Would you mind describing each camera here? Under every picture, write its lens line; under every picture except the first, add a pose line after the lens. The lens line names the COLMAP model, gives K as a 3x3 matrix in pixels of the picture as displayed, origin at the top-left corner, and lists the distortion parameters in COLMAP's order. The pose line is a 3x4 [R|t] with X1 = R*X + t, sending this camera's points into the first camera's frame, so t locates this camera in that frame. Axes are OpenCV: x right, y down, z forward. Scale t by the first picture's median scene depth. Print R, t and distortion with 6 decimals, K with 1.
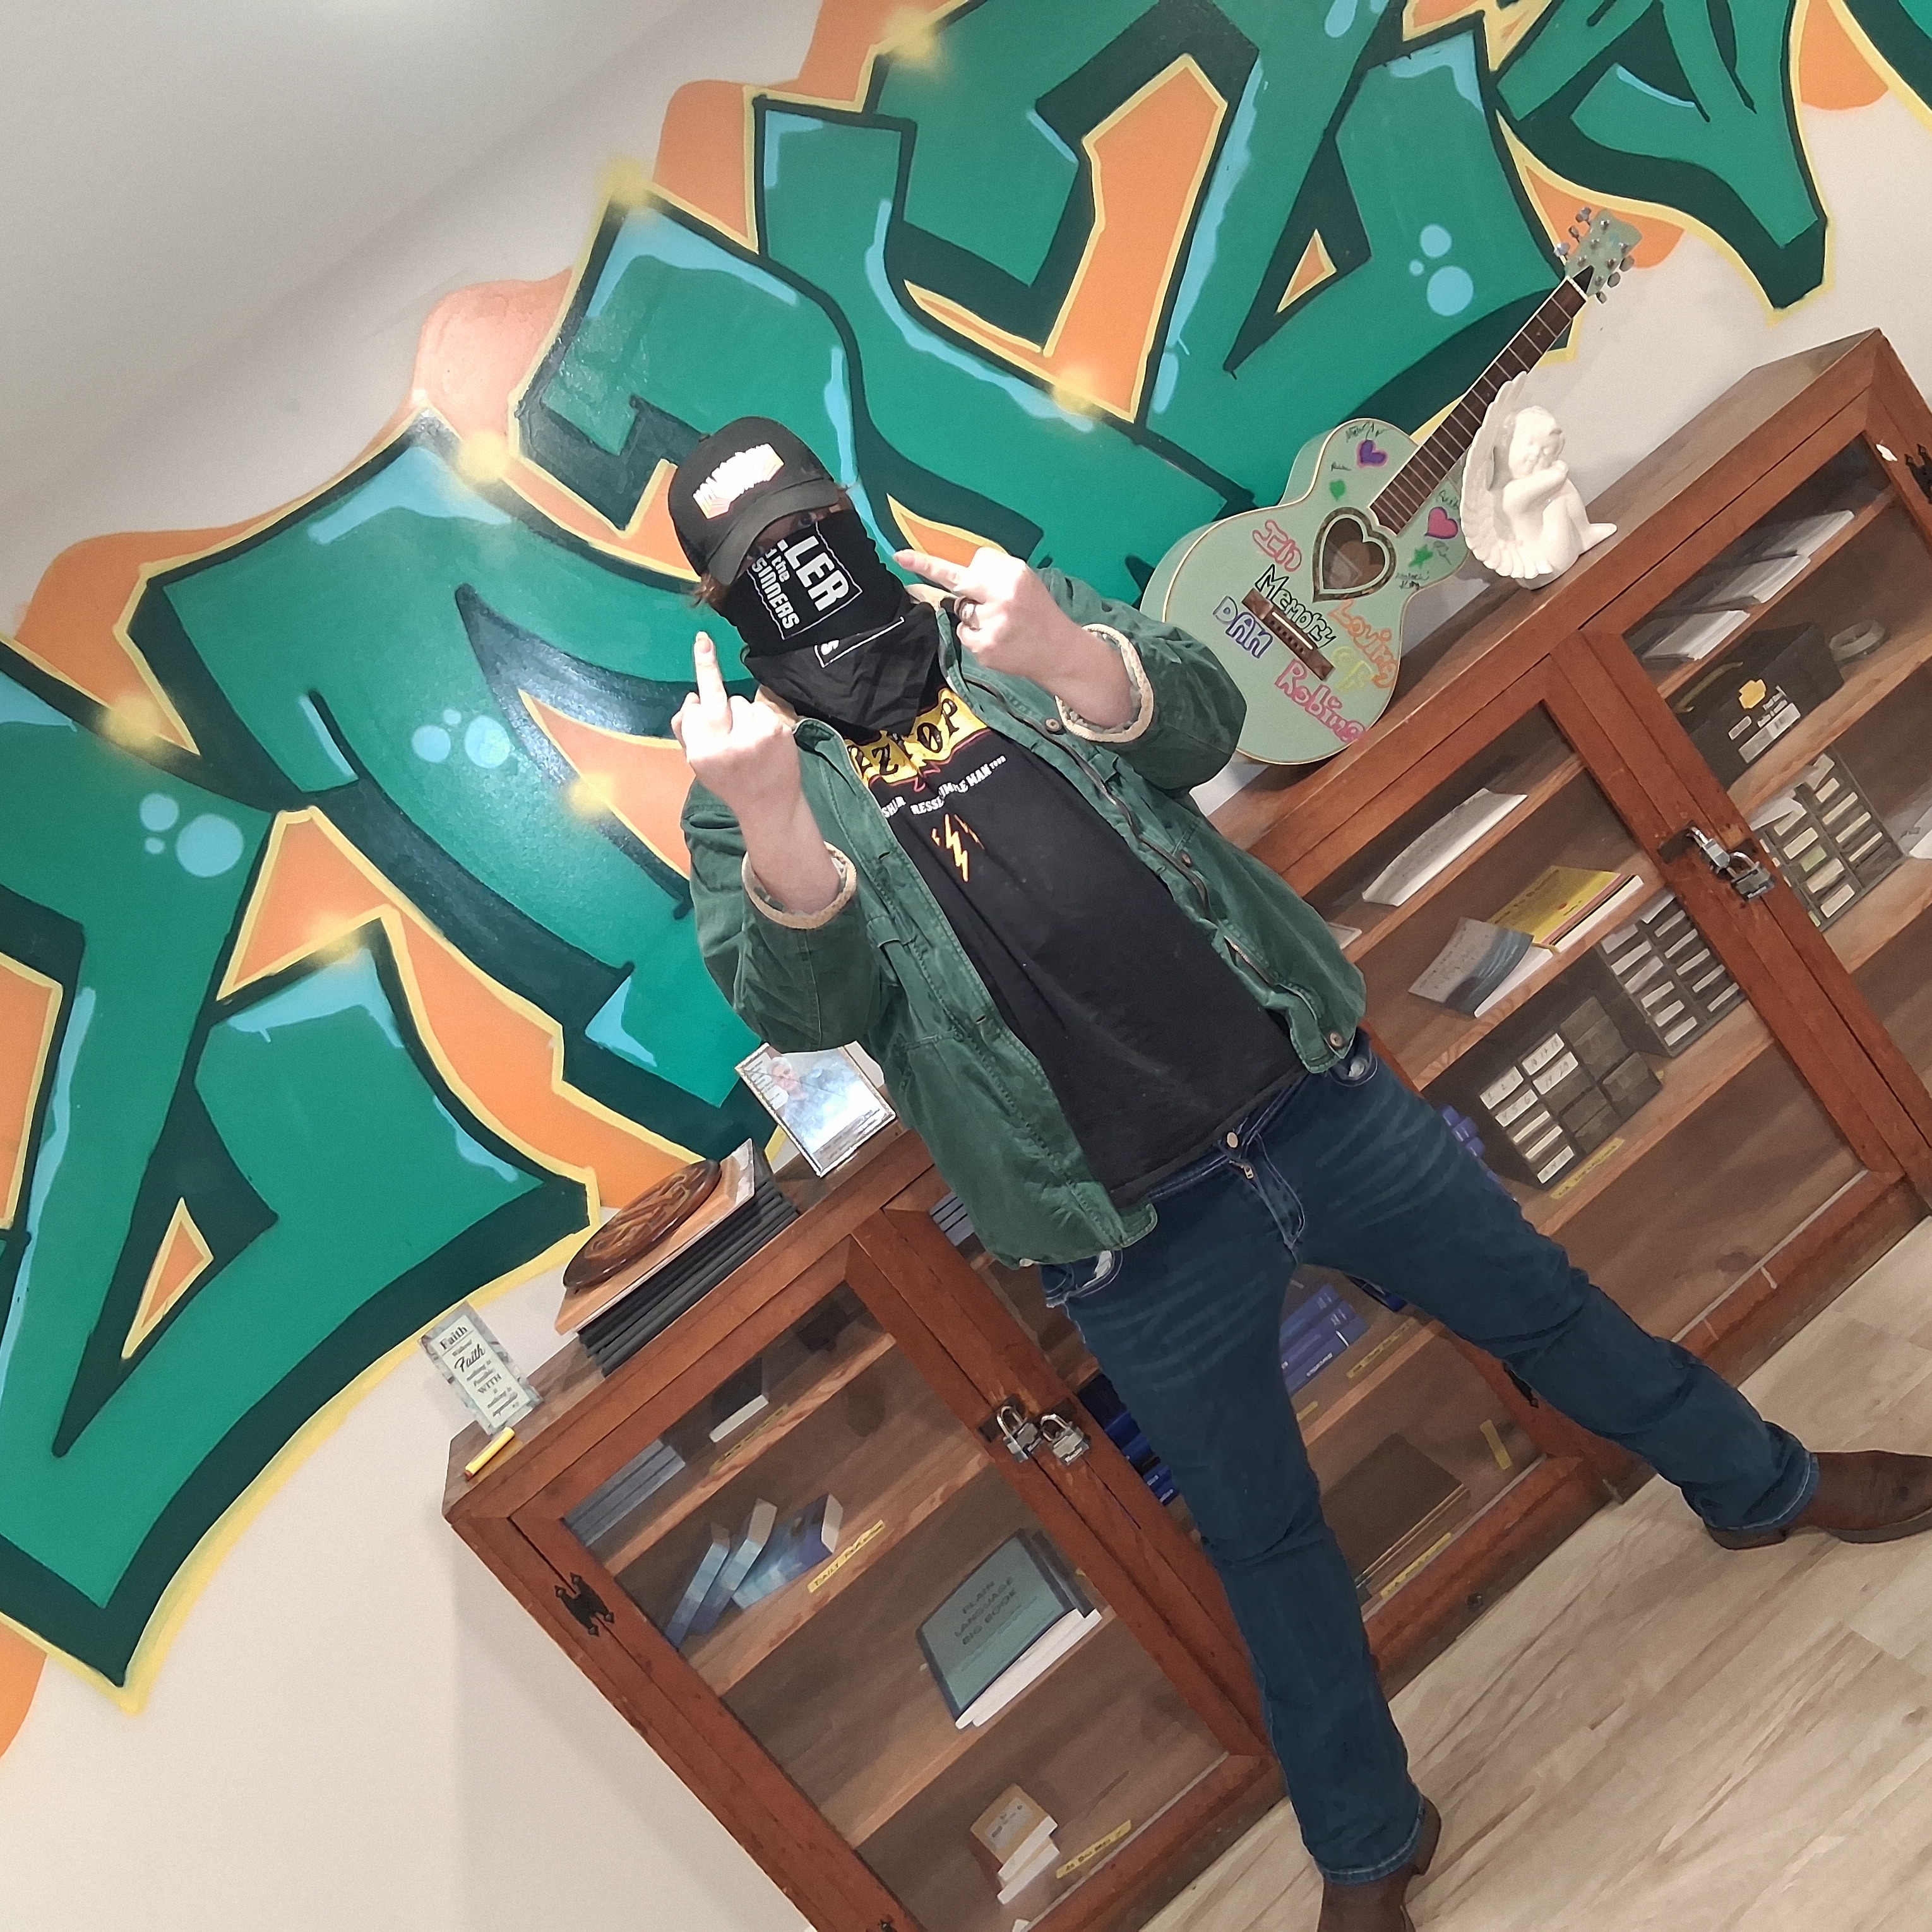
lens RADIAL K [[1924.6, 0, 962.9], [0, 1924.6, 974.9], [0, 0, 1]] dist [0.122844, -0.230115]
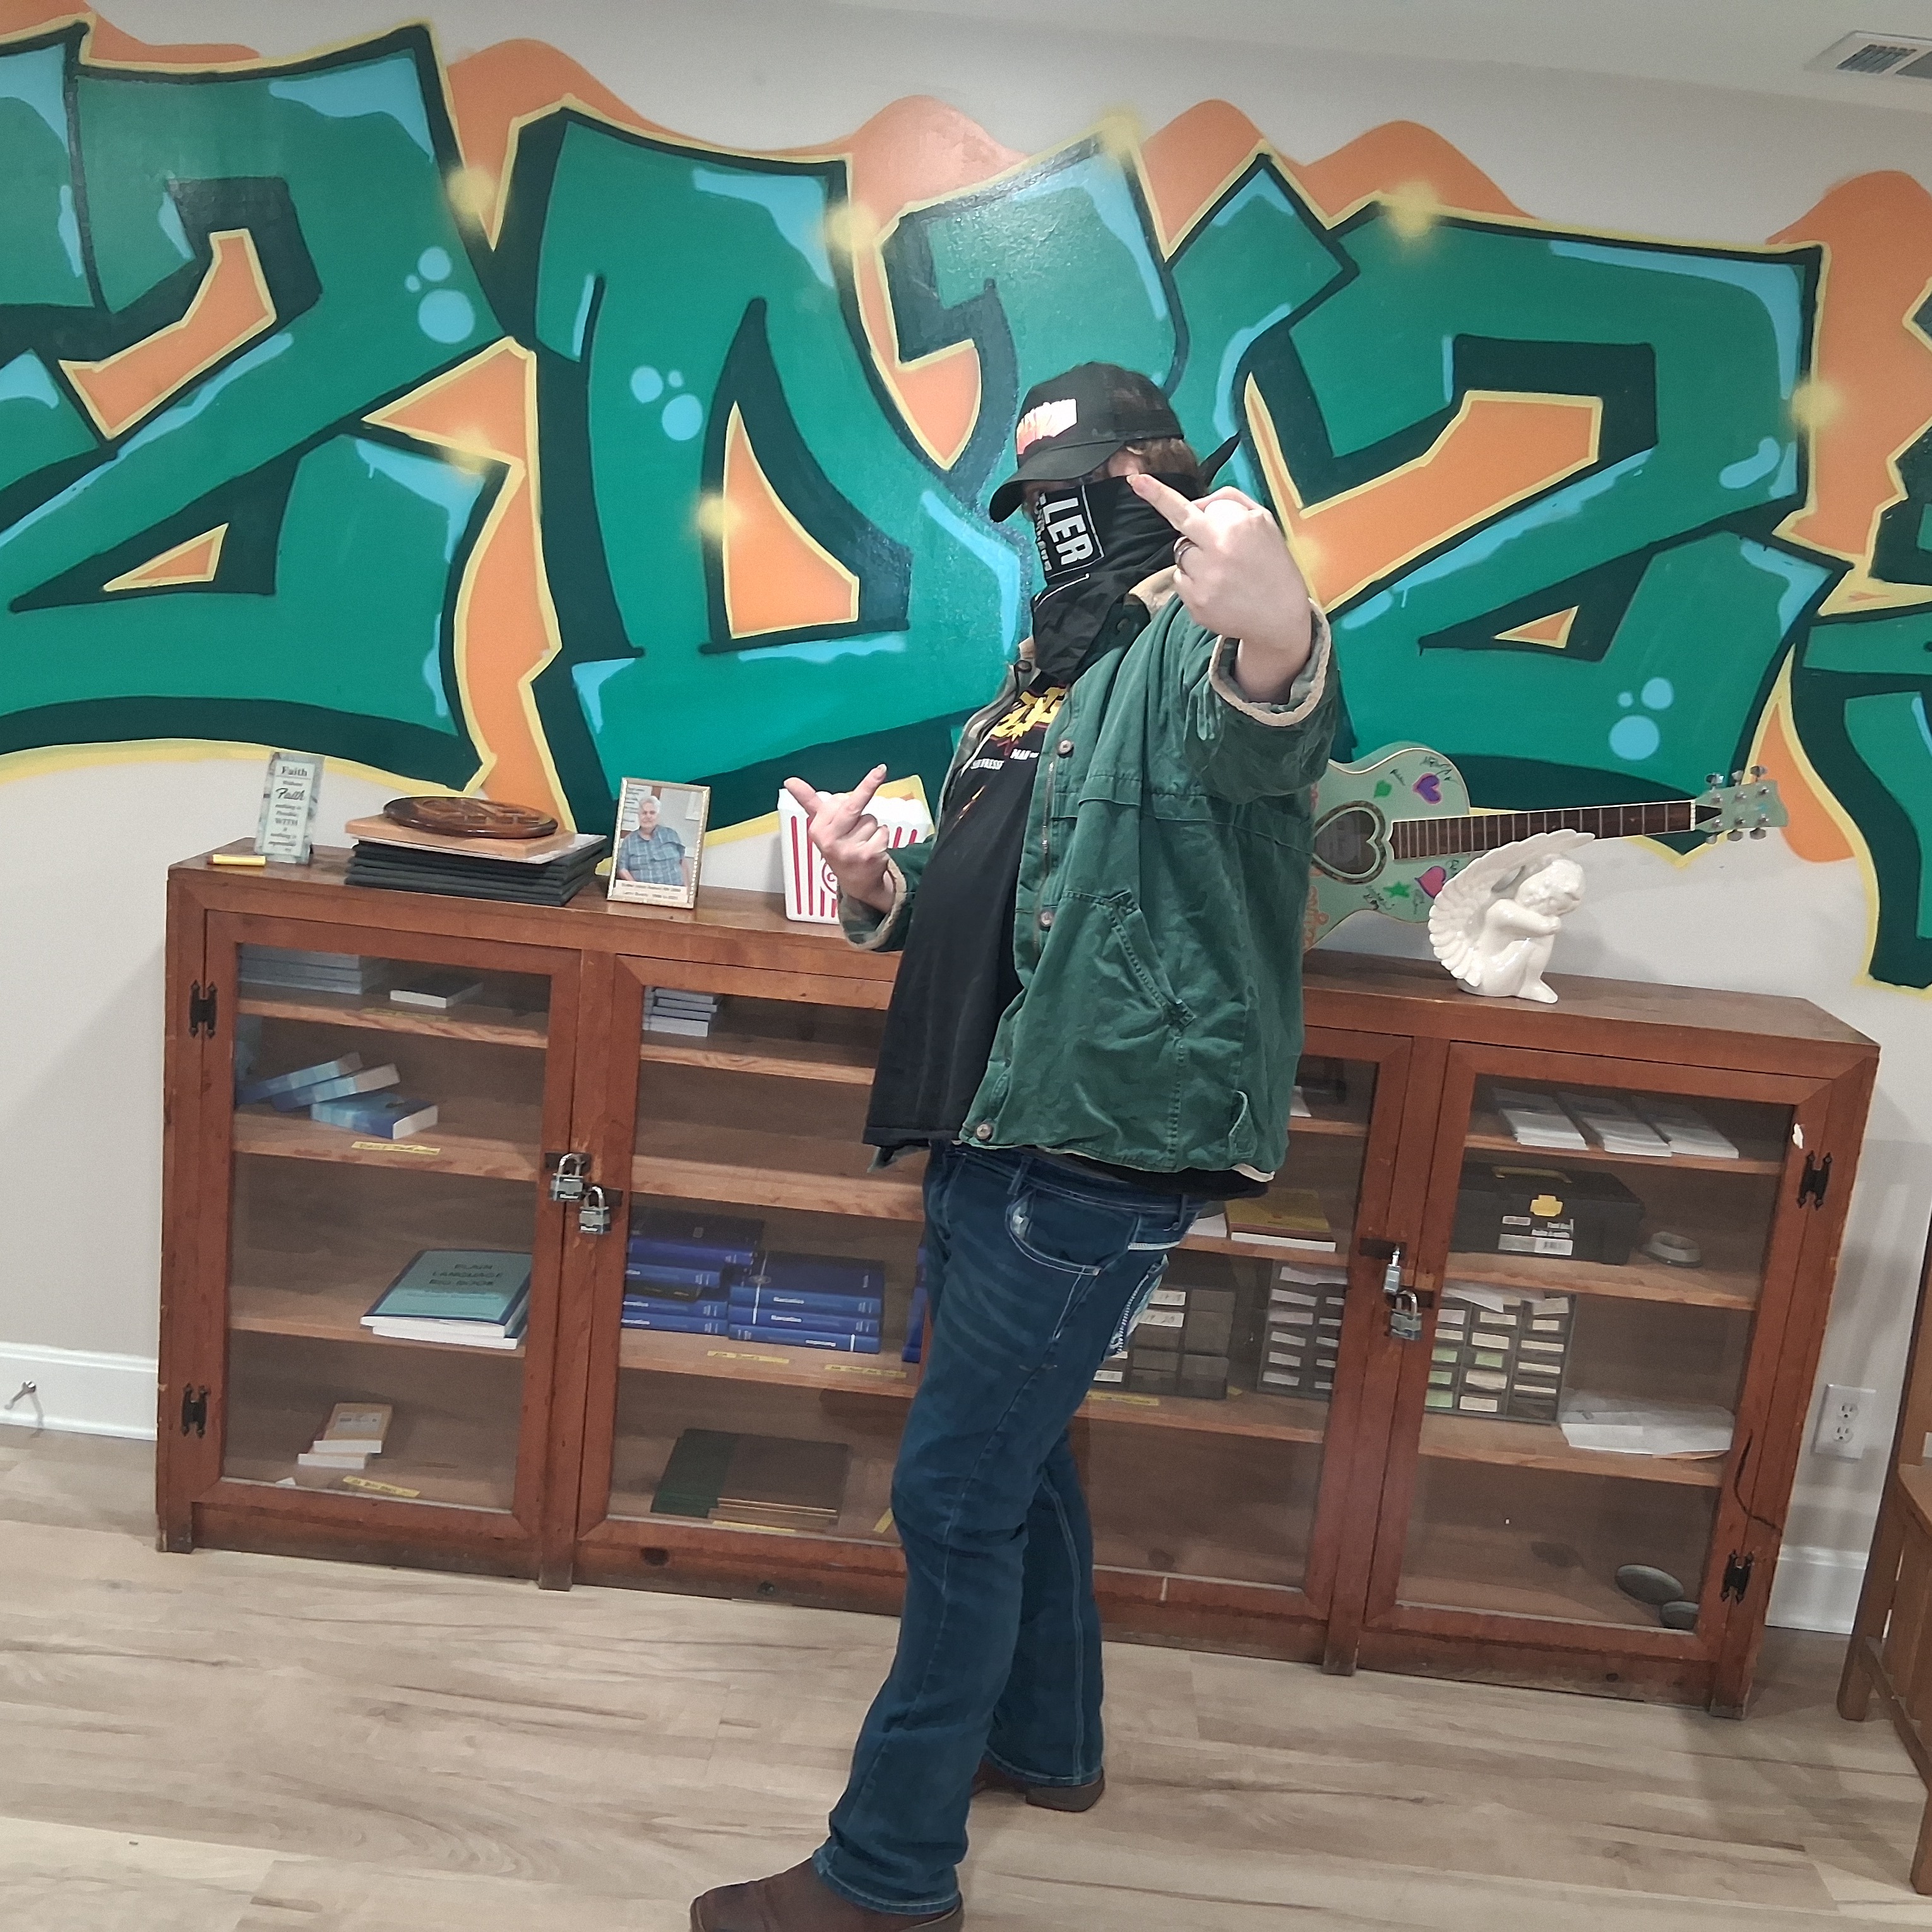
lens RADIAL K [[1916.0, 0, 960.7], [0, 1916.0, 965.4], [0, 0, 1]] dist [0.124220, -0.228860]
pose [[0.697170, 0.710976, -0.092019, 0.194566], [-0.705087, 0.703215, 0.091328, -0.112615], [0.129641, 0.001210, 0.991560, -0.087768]]
